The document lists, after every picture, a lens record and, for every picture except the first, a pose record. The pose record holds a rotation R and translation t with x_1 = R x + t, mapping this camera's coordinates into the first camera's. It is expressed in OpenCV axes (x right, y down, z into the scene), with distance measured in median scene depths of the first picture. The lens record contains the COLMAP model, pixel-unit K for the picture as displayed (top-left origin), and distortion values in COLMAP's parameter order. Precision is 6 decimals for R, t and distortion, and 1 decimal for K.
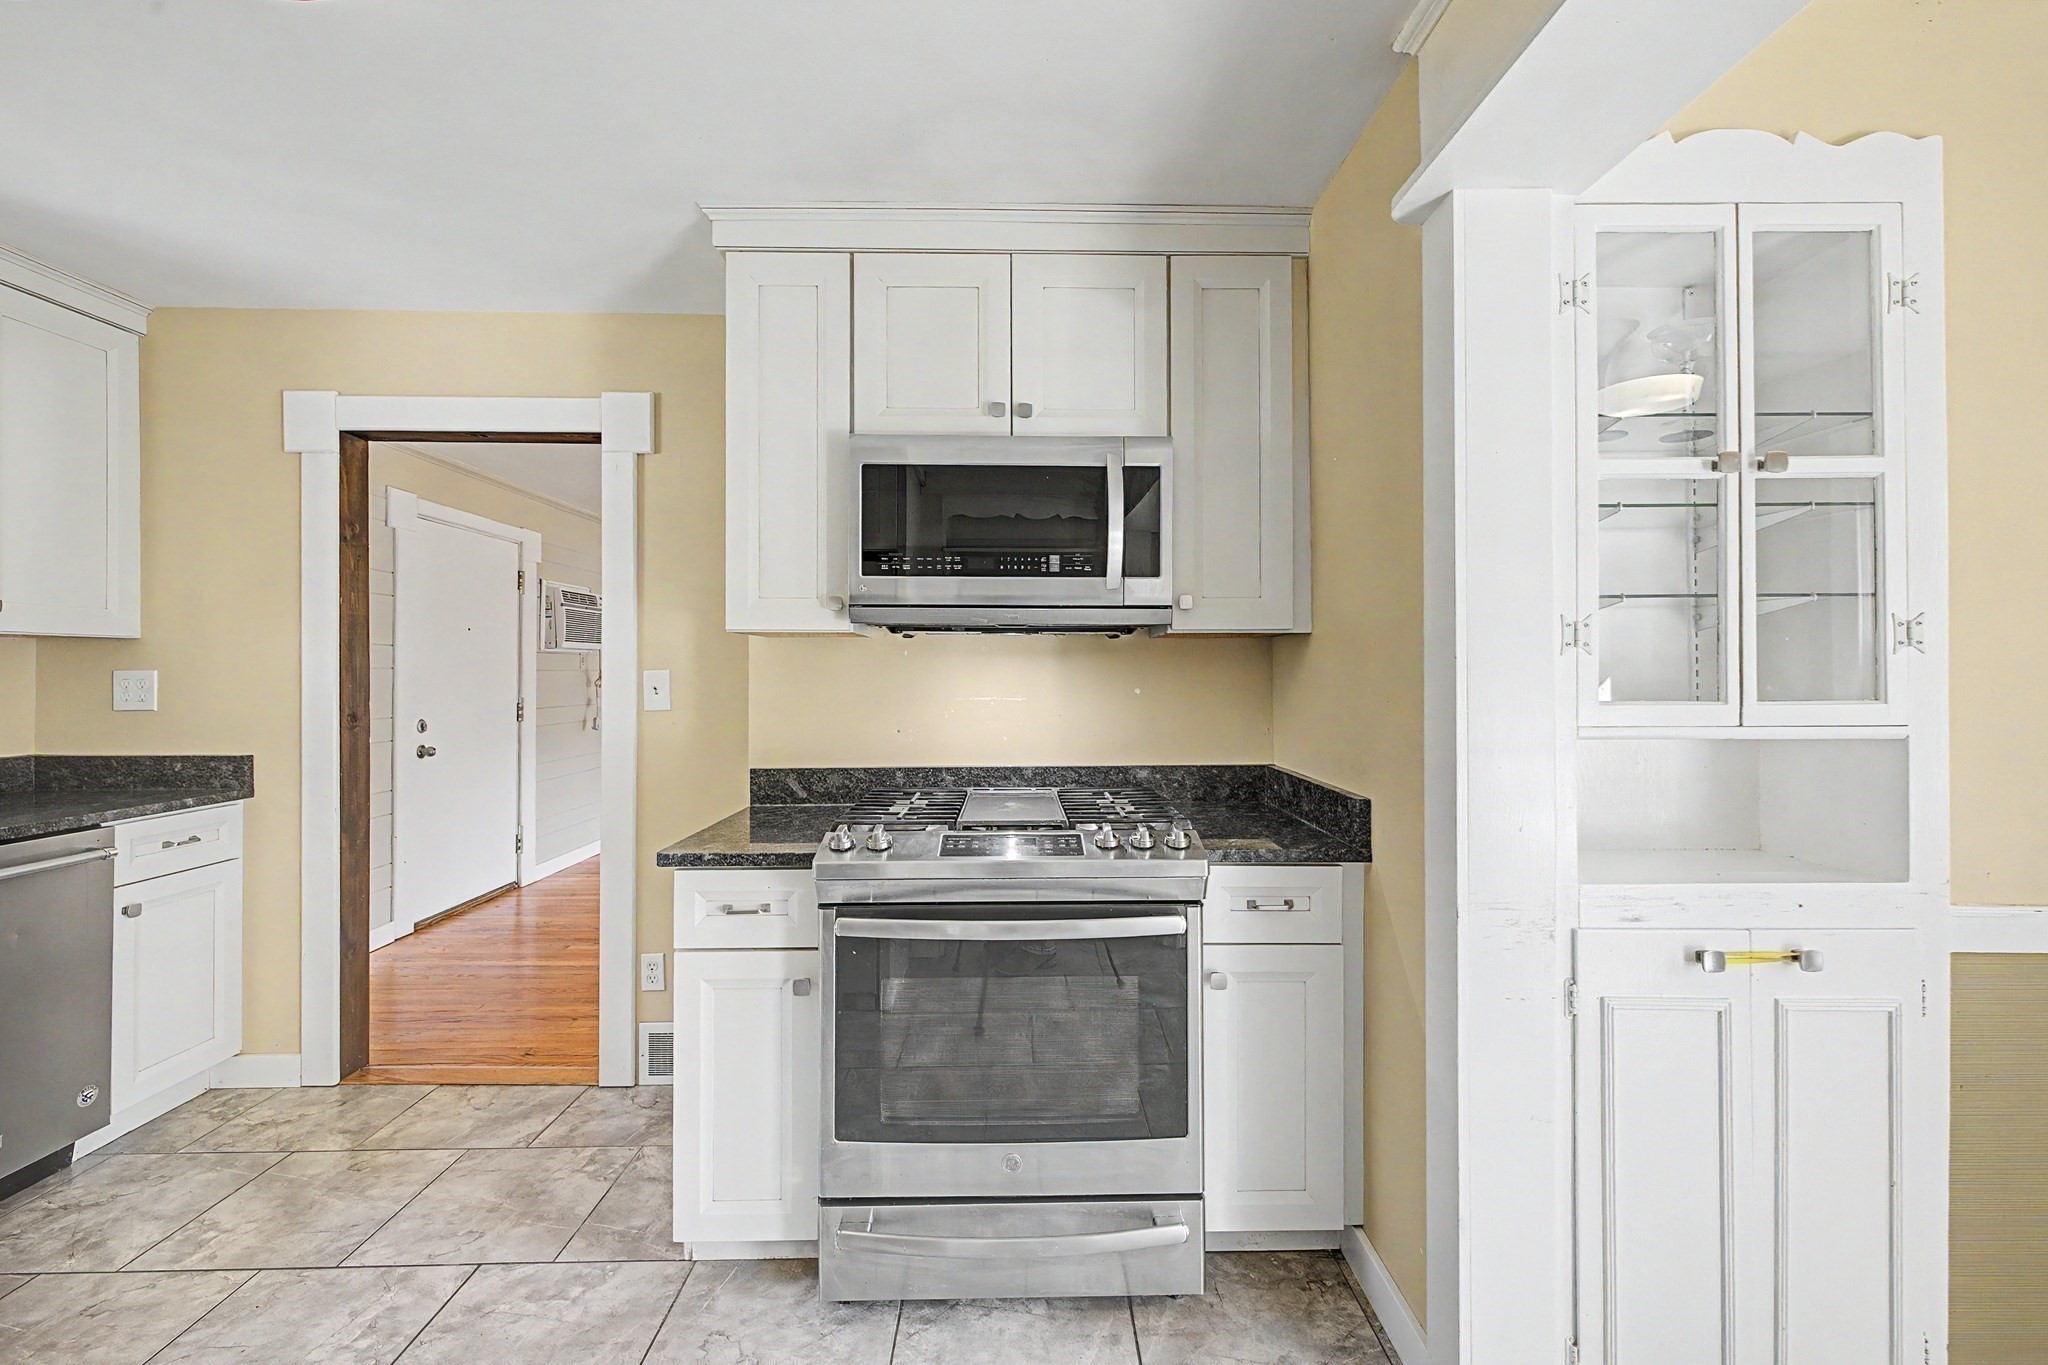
lens RADIAL K [[890.3, 0, 1020.3], [0, 890.3, 667.8], [0, 0, 1]] dist [0.009242, -0.002938]
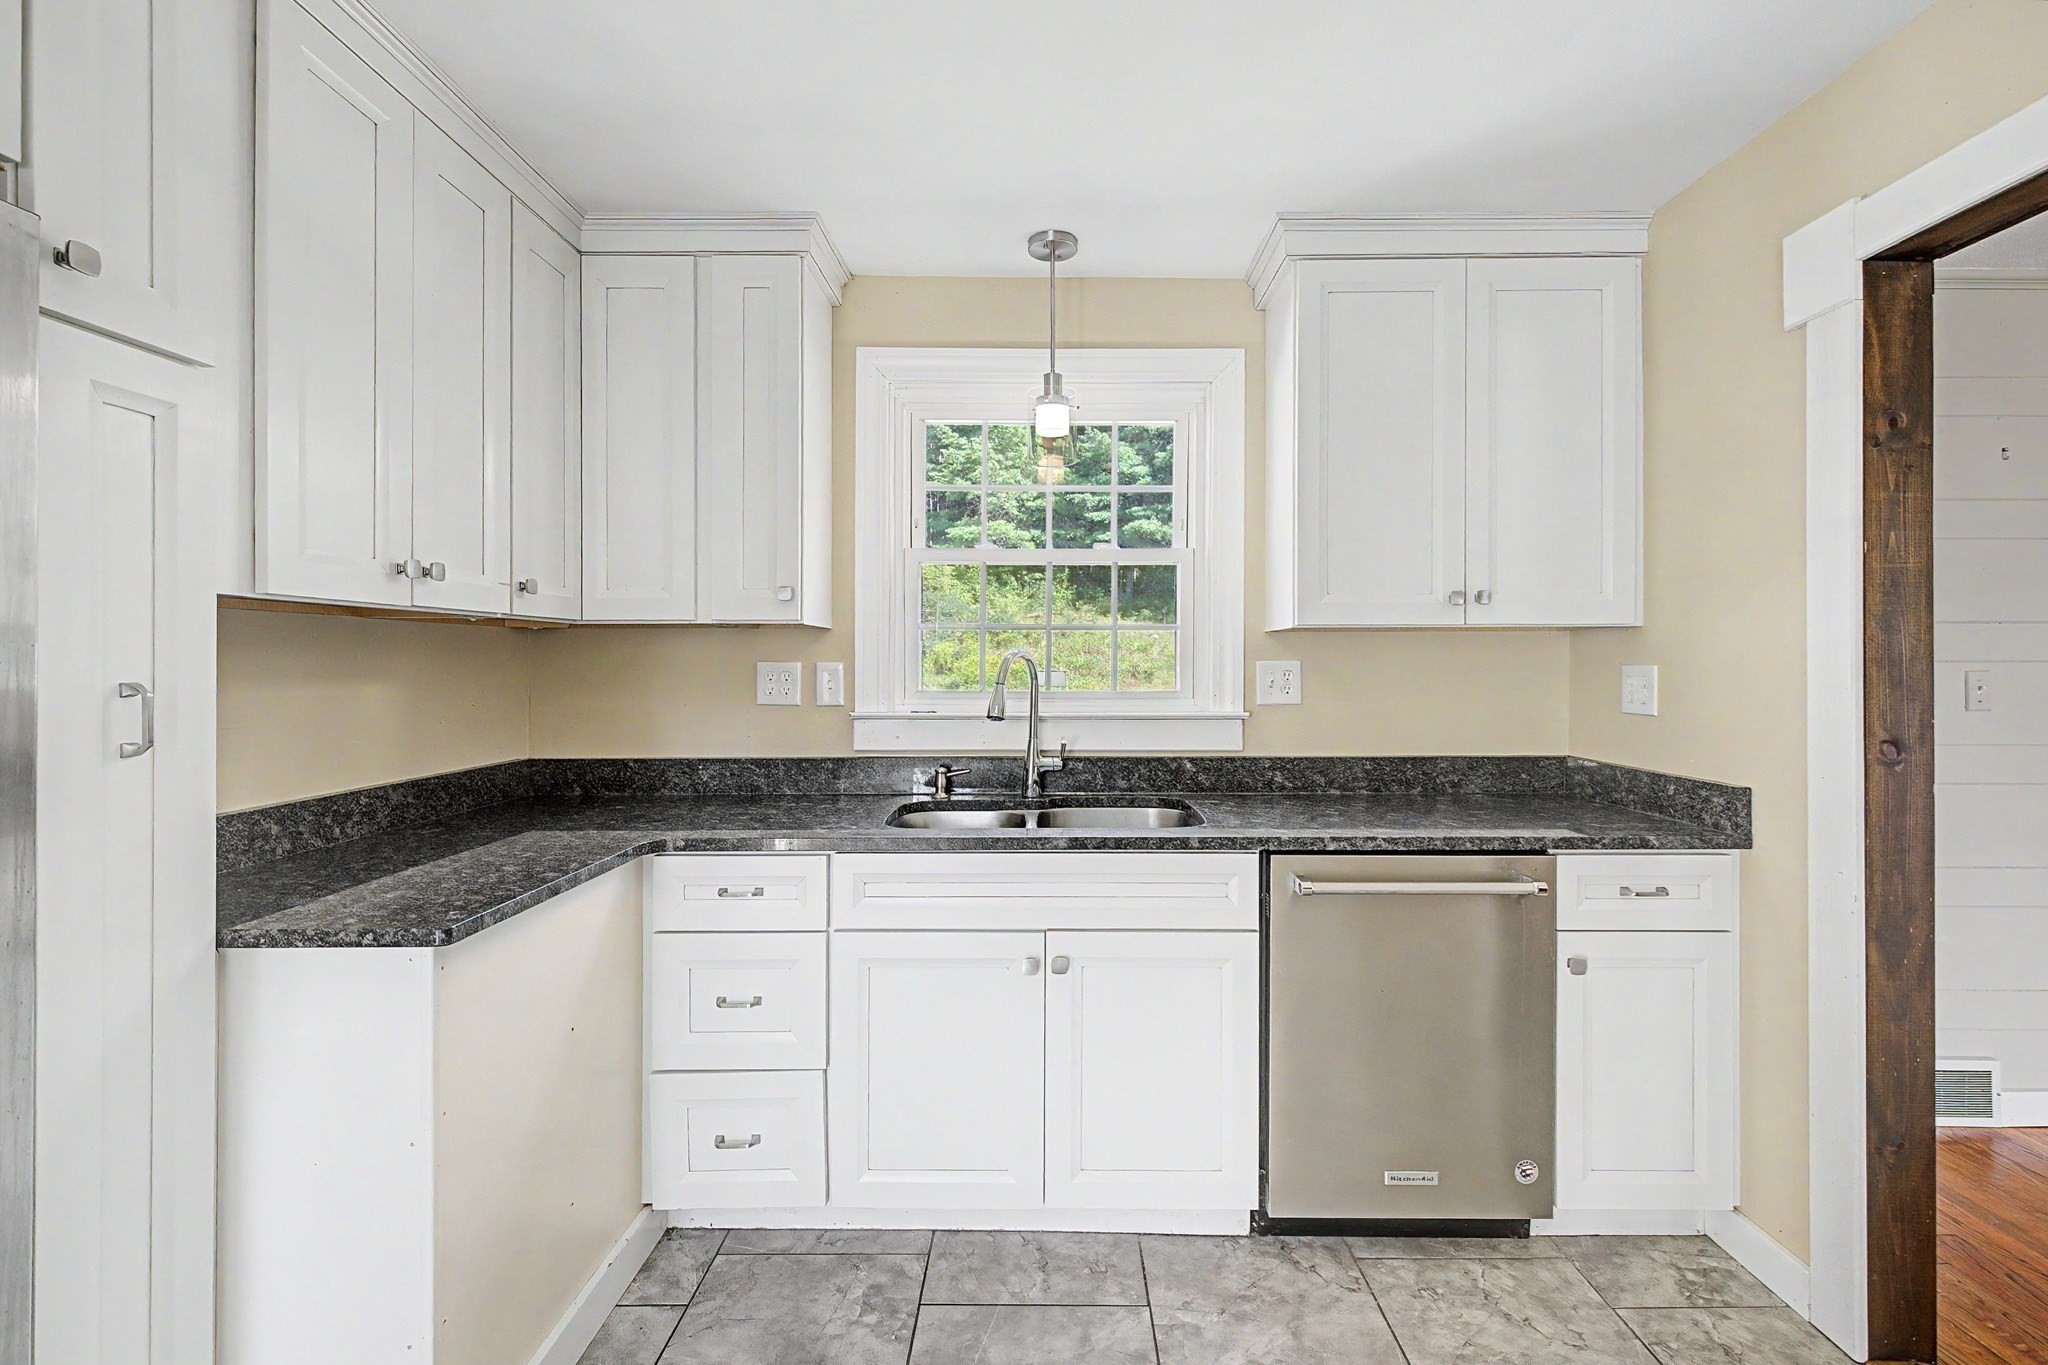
lens RADIAL K [[890.3, 0, 1044.0], [0, 890.3, 665.5], [0, 0, 1]] dist [0.009242, -0.002938]
pose [[-0.001969, -0.000859, -0.999998, -0.181293], [0.004122, 0.999991, -0.000867, 0.001778], [0.999990, -0.004124, -0.001965, 0.497924]]
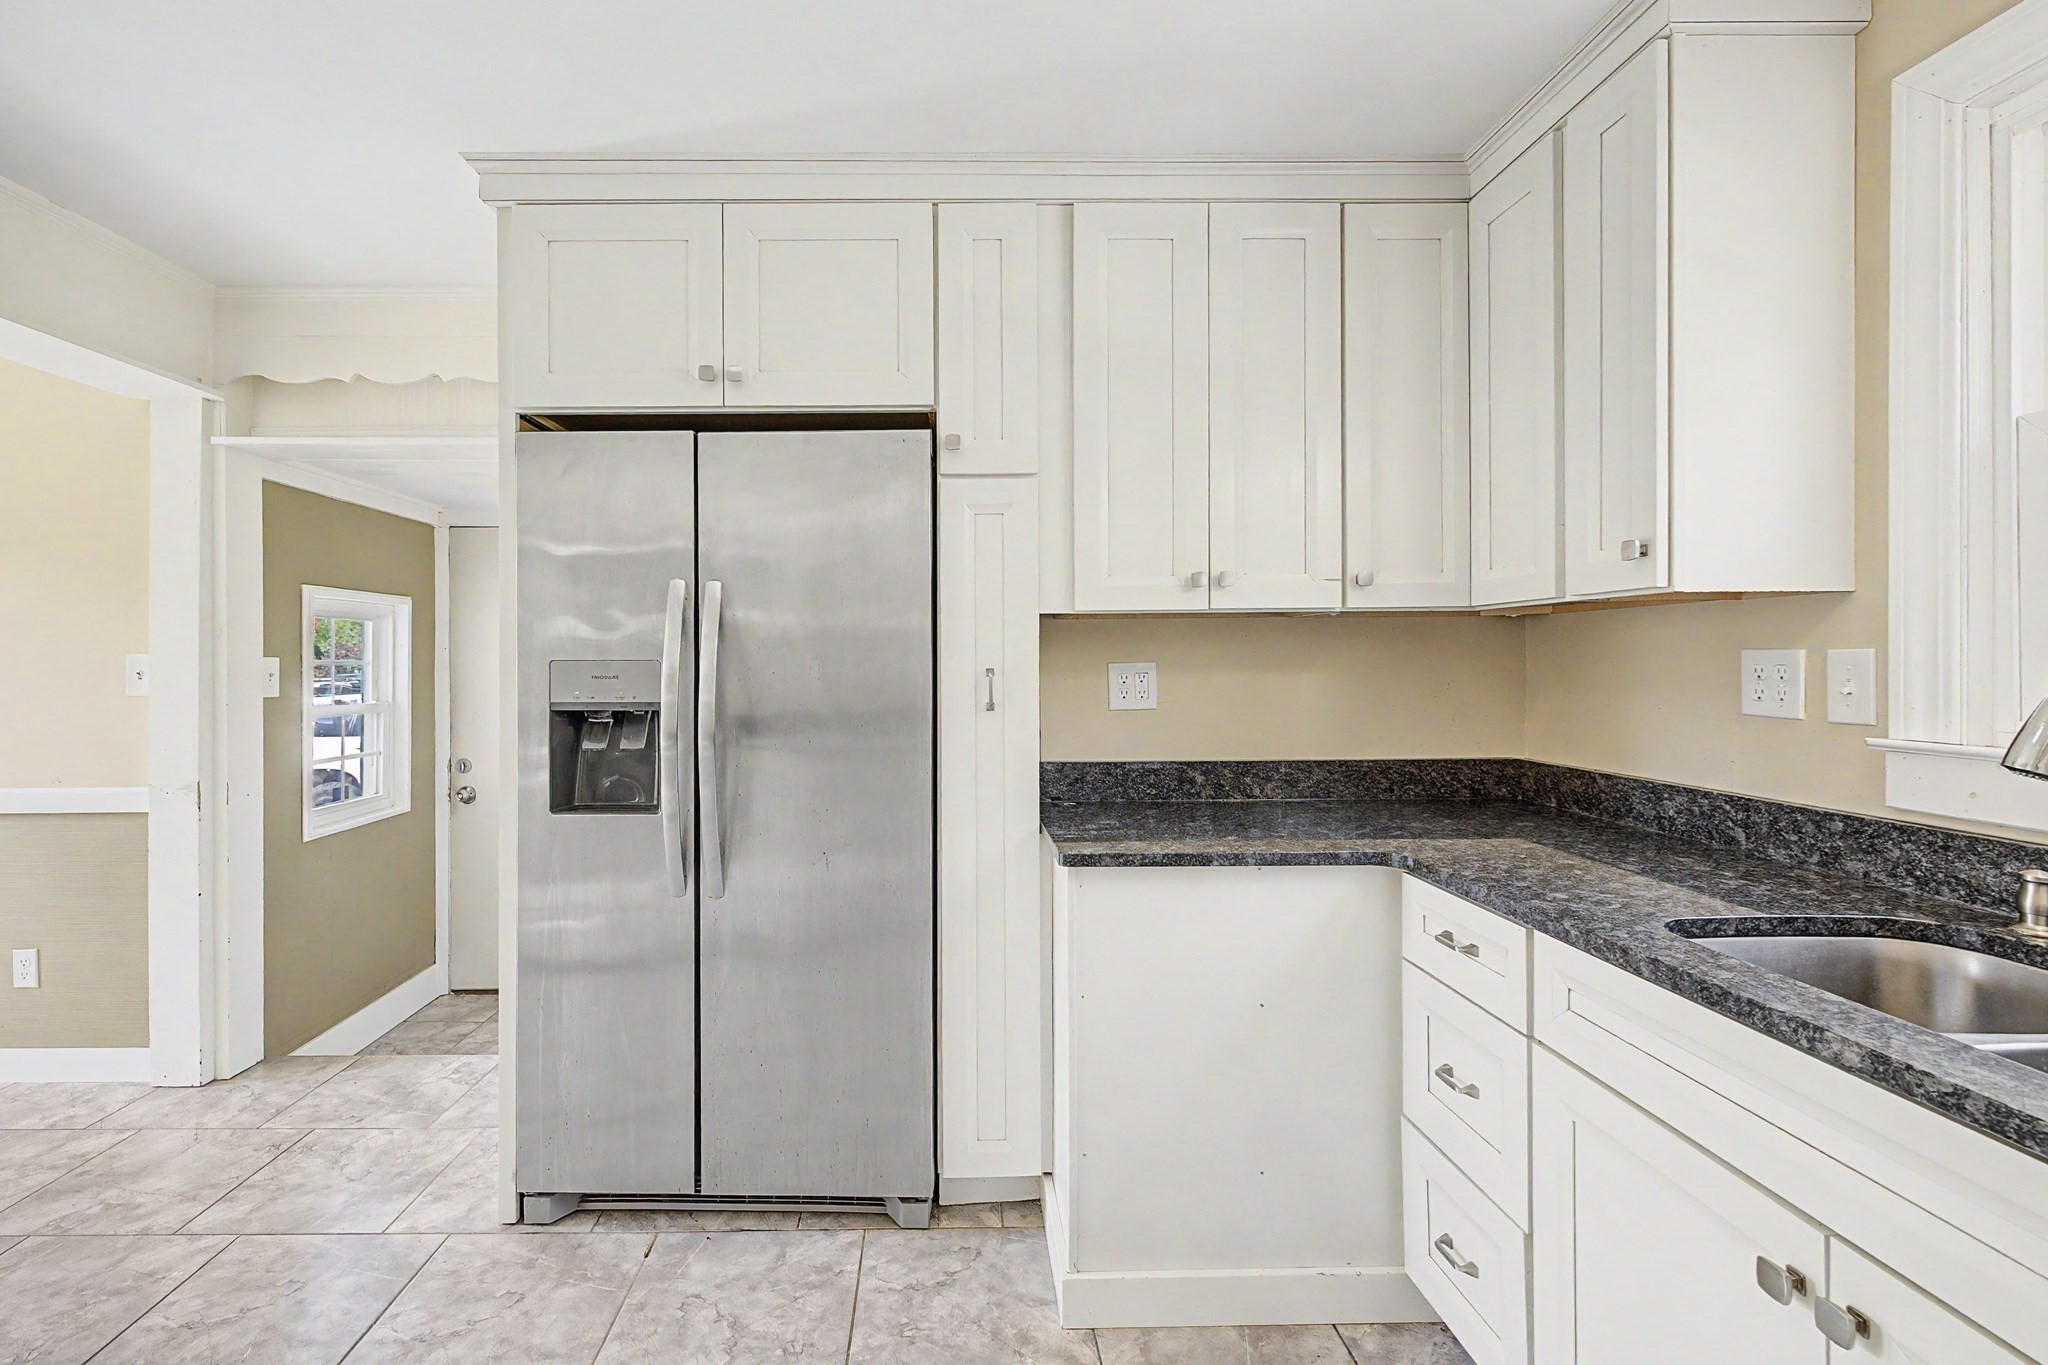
lens RADIAL K [[890.3, 0, 943.2], [0, 890.3, 657.2], [0, 0, 1]] dist [0.009242, -0.002938]
pose [[-0.999848, 0.002218, -0.017320, -0.599733], [0.002378, 0.999955, -0.009235, 0.005481], [0.017299, -0.009275, -0.999807, 0.851049]]
